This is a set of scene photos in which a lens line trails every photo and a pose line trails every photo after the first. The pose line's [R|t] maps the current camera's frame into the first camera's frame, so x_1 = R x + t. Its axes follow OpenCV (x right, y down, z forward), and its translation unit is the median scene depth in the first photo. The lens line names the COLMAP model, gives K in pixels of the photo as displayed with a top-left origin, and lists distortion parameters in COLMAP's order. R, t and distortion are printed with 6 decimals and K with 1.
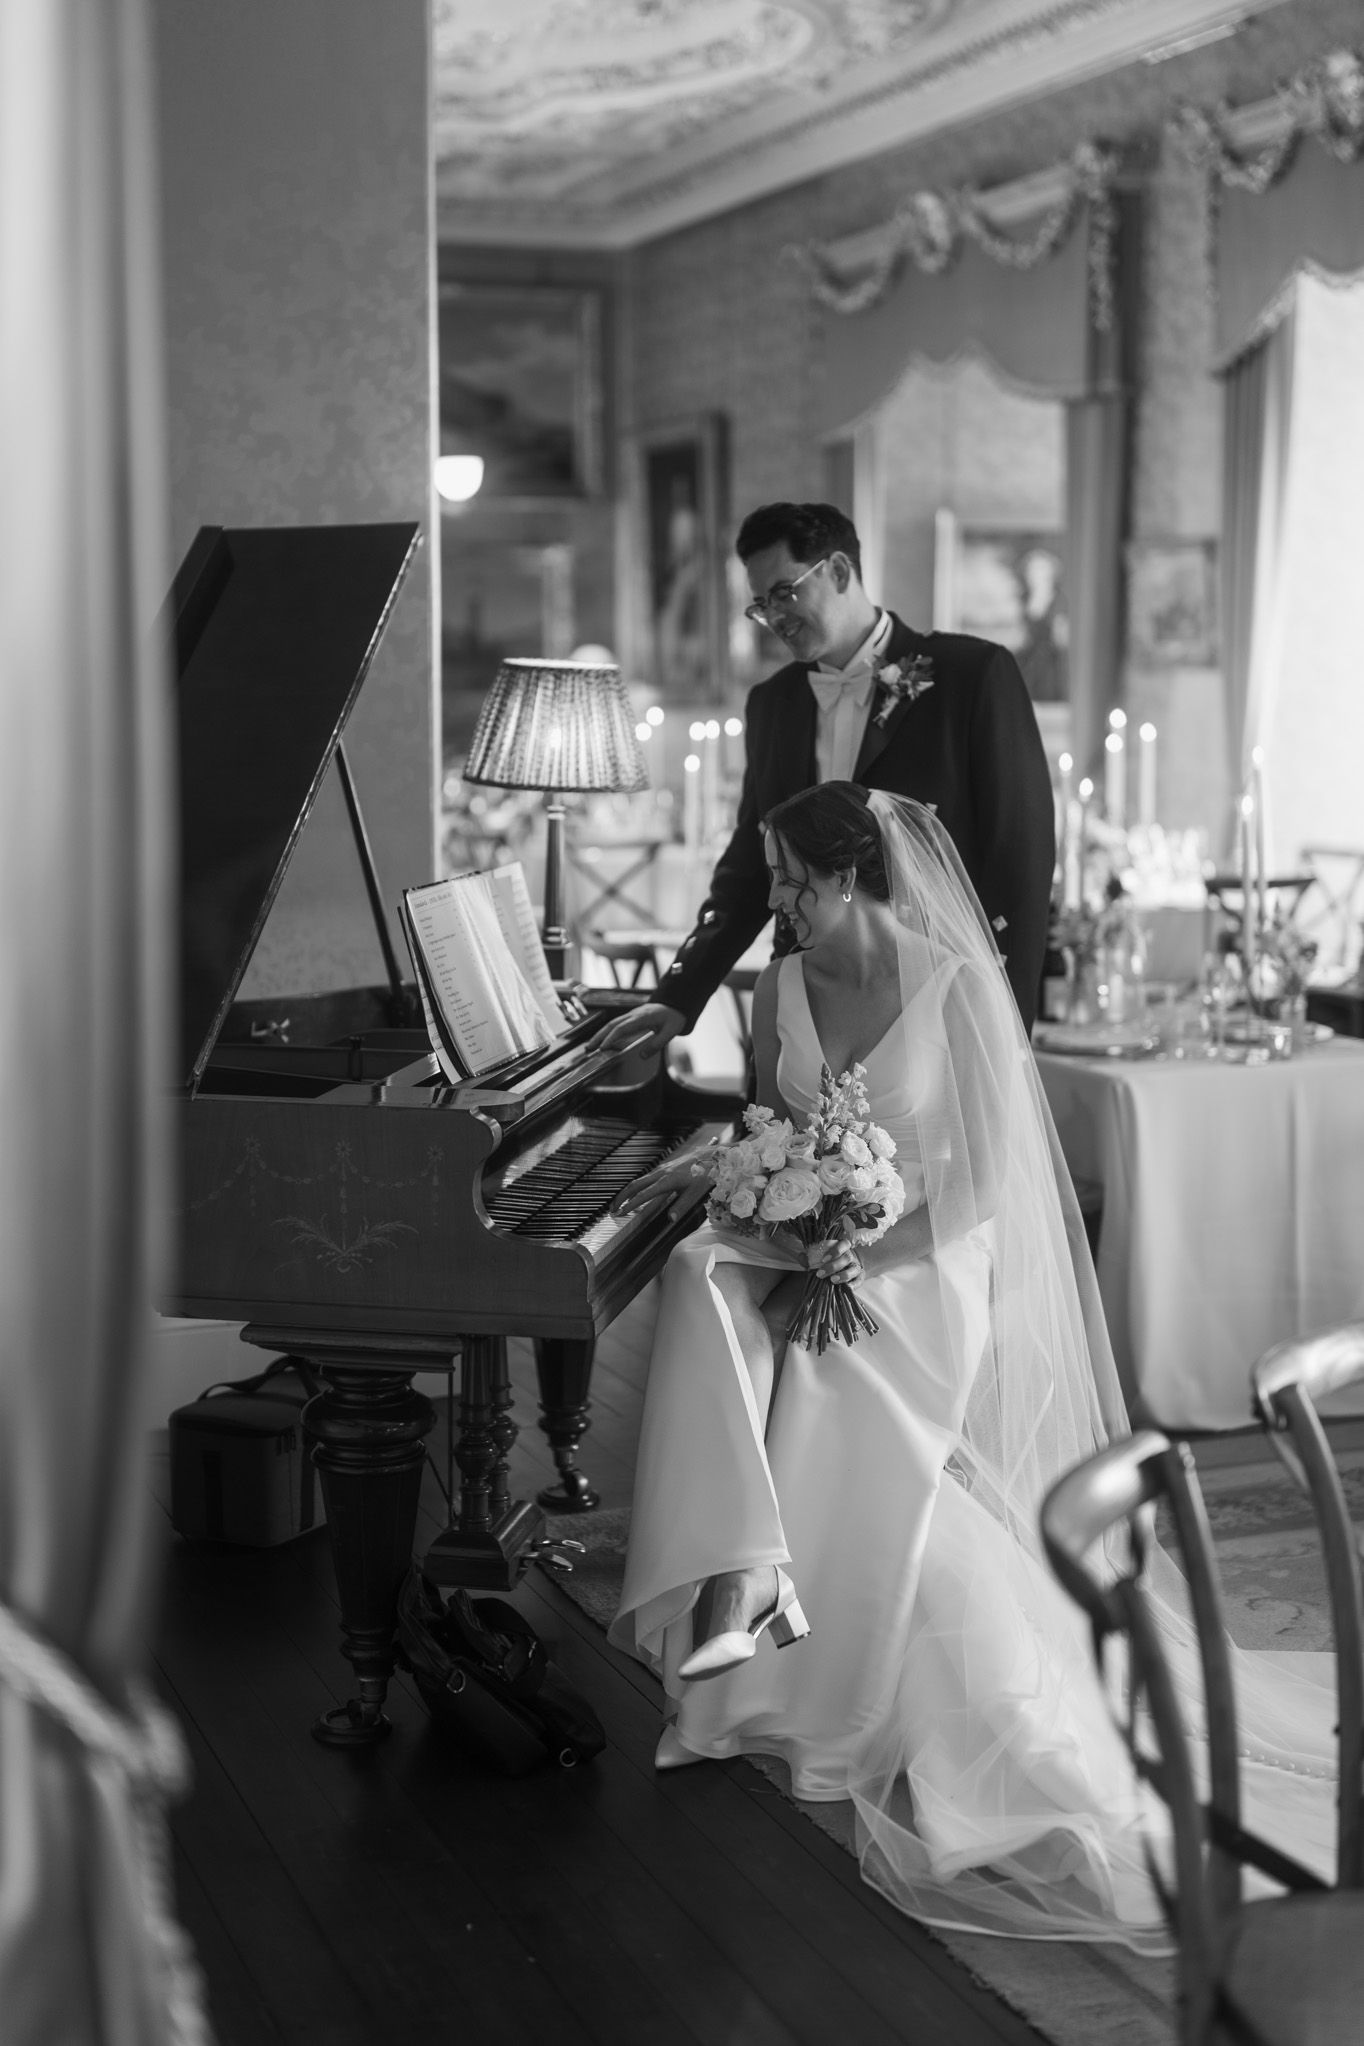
lens RADIAL K [[2823.7, 0, 689.7], [0, 2823.7, 1060.4], [0, 0, 1]] dist [-0.009642, 0.085888]
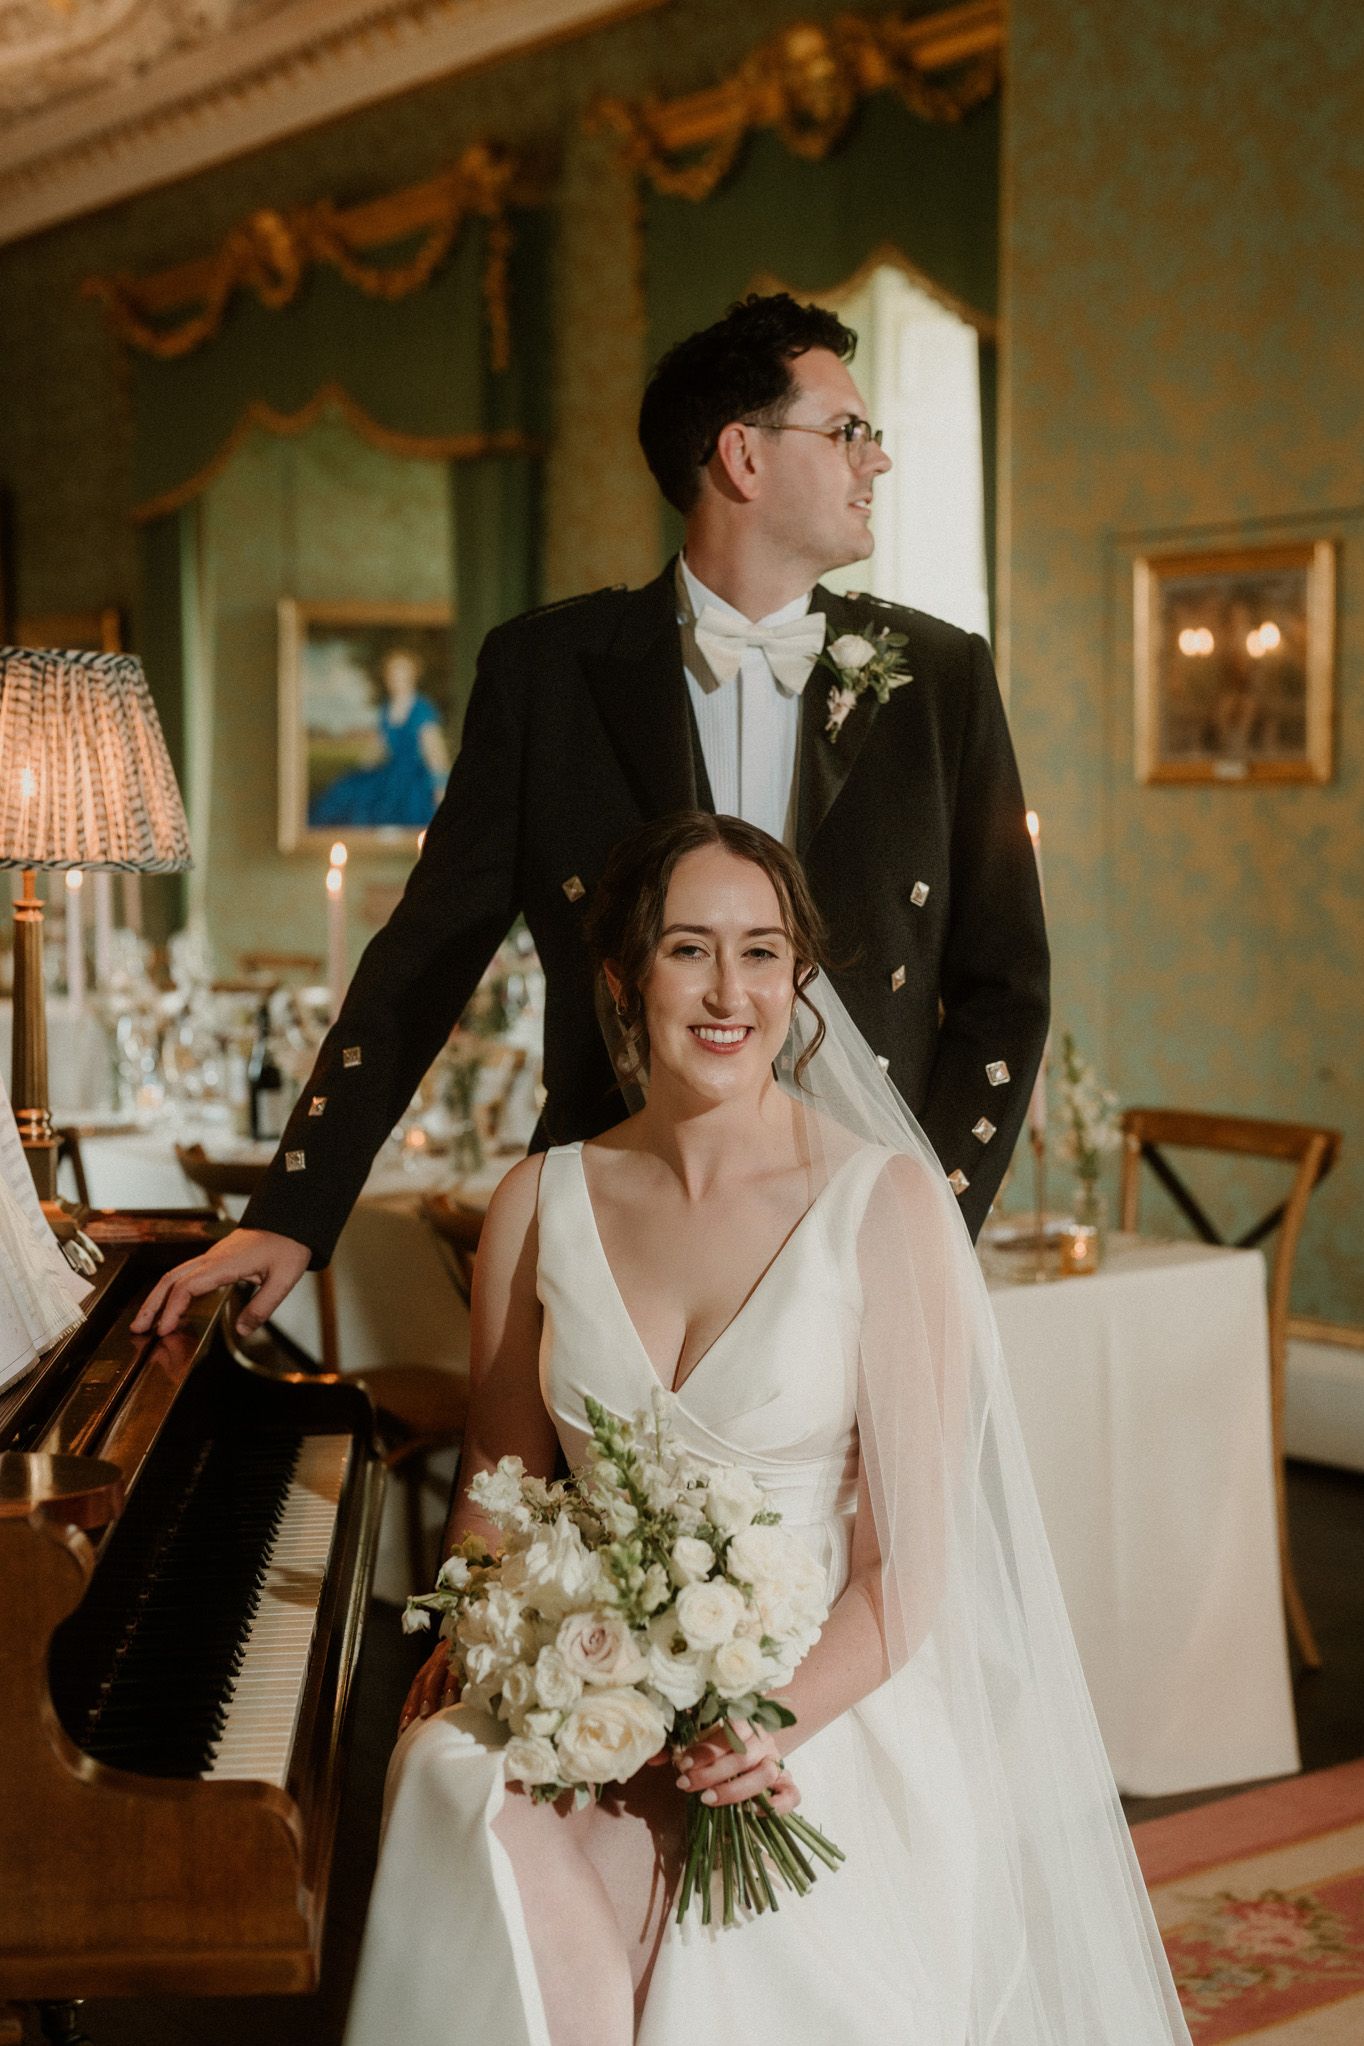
lens RADIAL K [[2982.3, 0, 681.0], [0, 2982.3, 1100.9], [0, 0, 1]] dist [-0.003482, 0.072271]
pose [[0.967951, -0.027318, 0.249649, -0.063111], [0.038263, 0.998503, -0.039095, -0.017800], [-0.248208, 0.047395, 0.967547, 0.336443]]
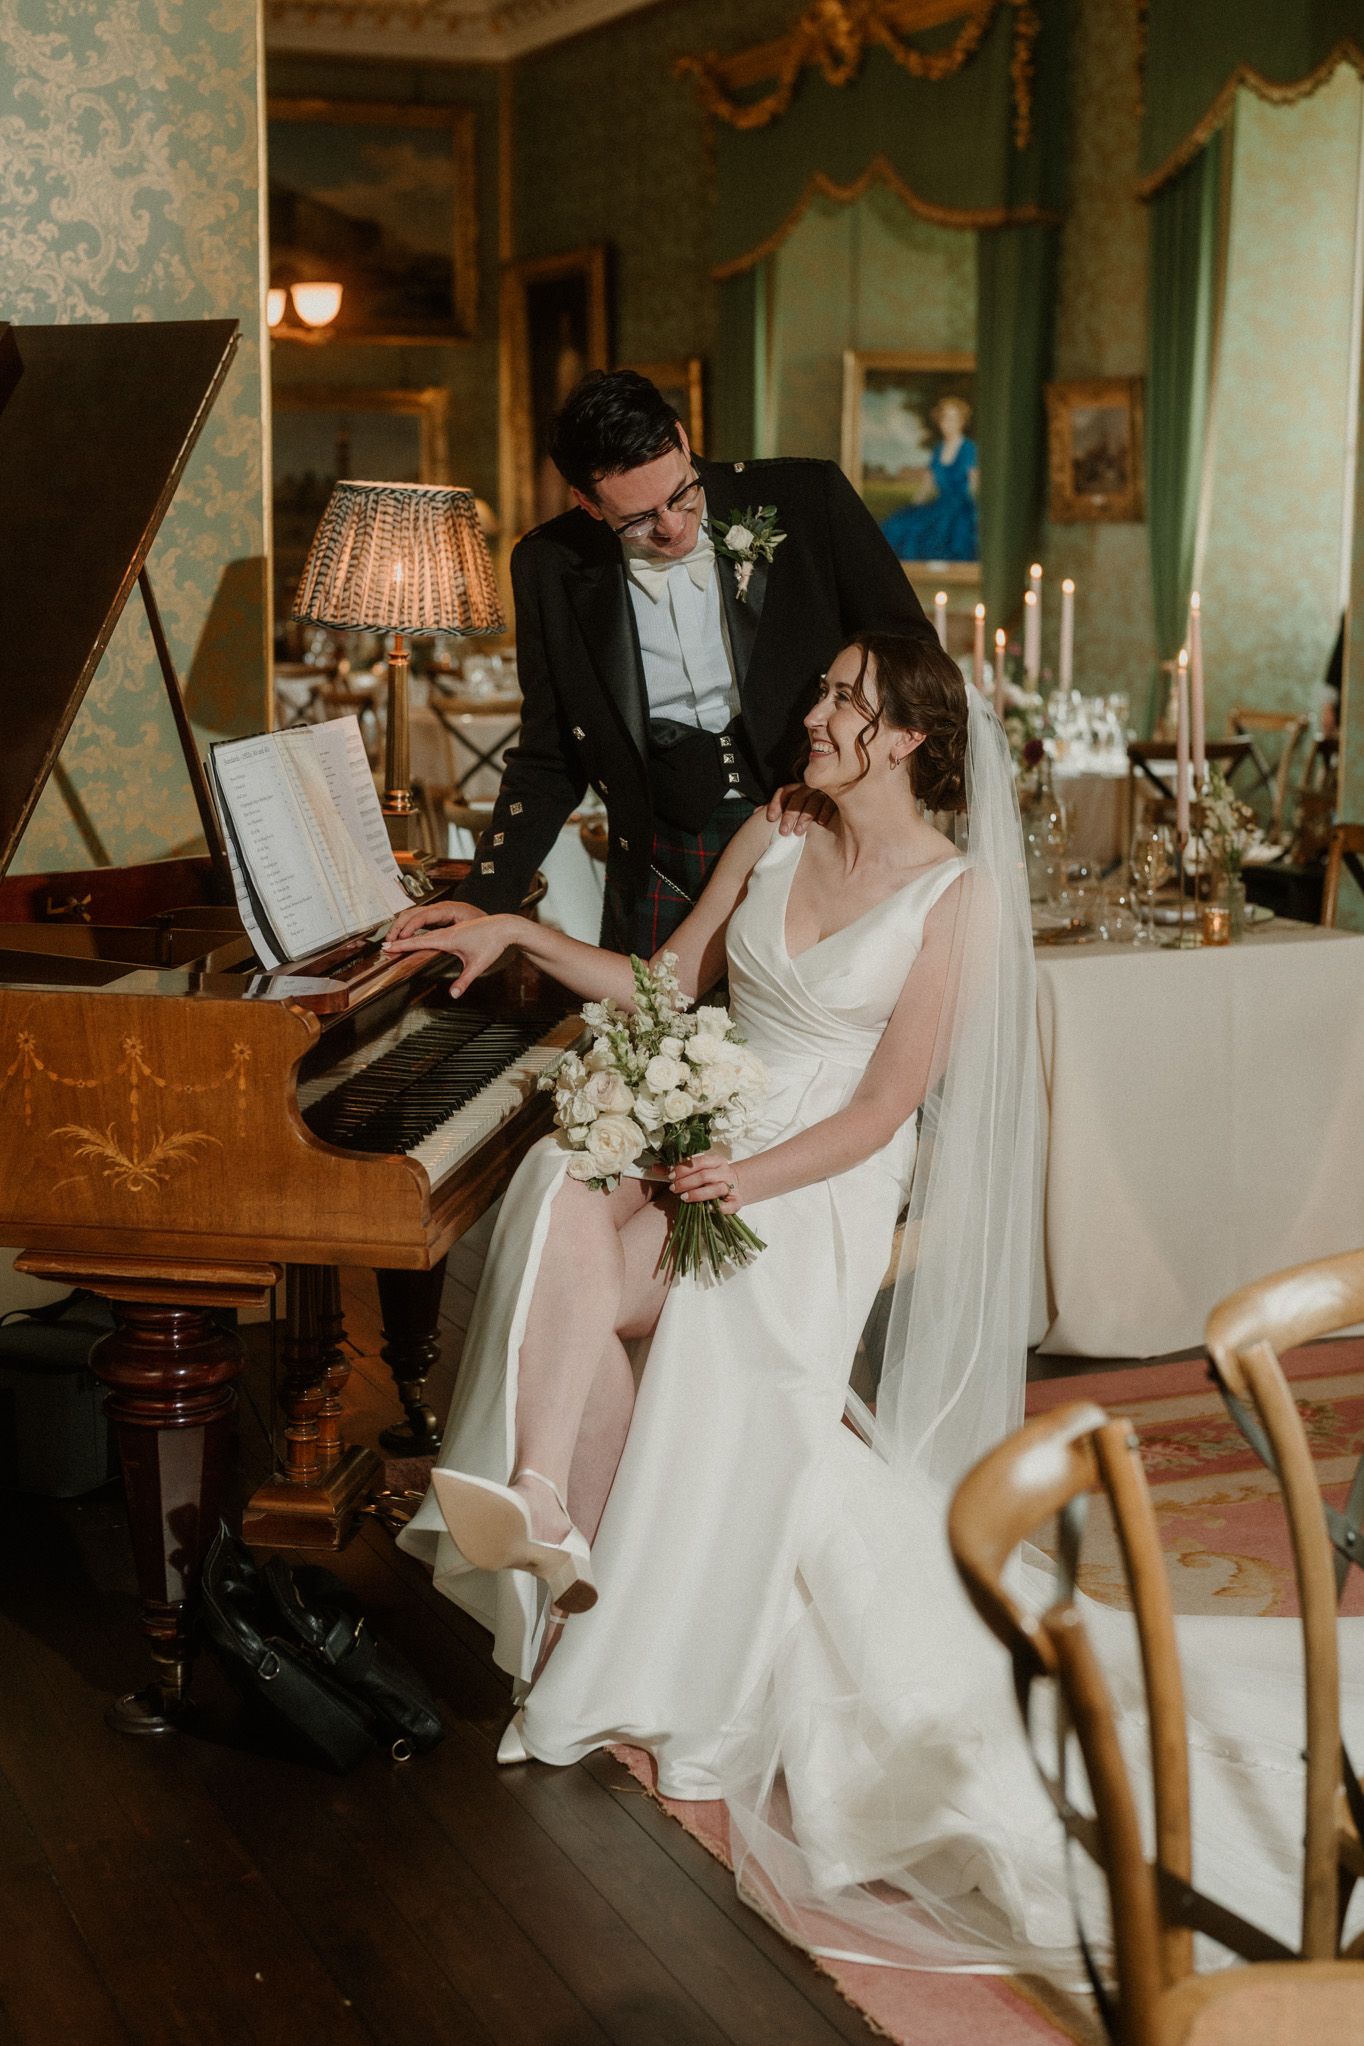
lens RADIAL K [[2948.3, 0, 676.6], [0, 2948.3, 1063.8], [0, 0, 1]] dist [-0.003174, 0.060300]
pose [[0.999498, 0.001106, 0.031672, 0.008628], [-0.002403, 0.999158, 0.040946, -0.000076], [-0.031600, -0.041002, 0.998659, 0.072847]]
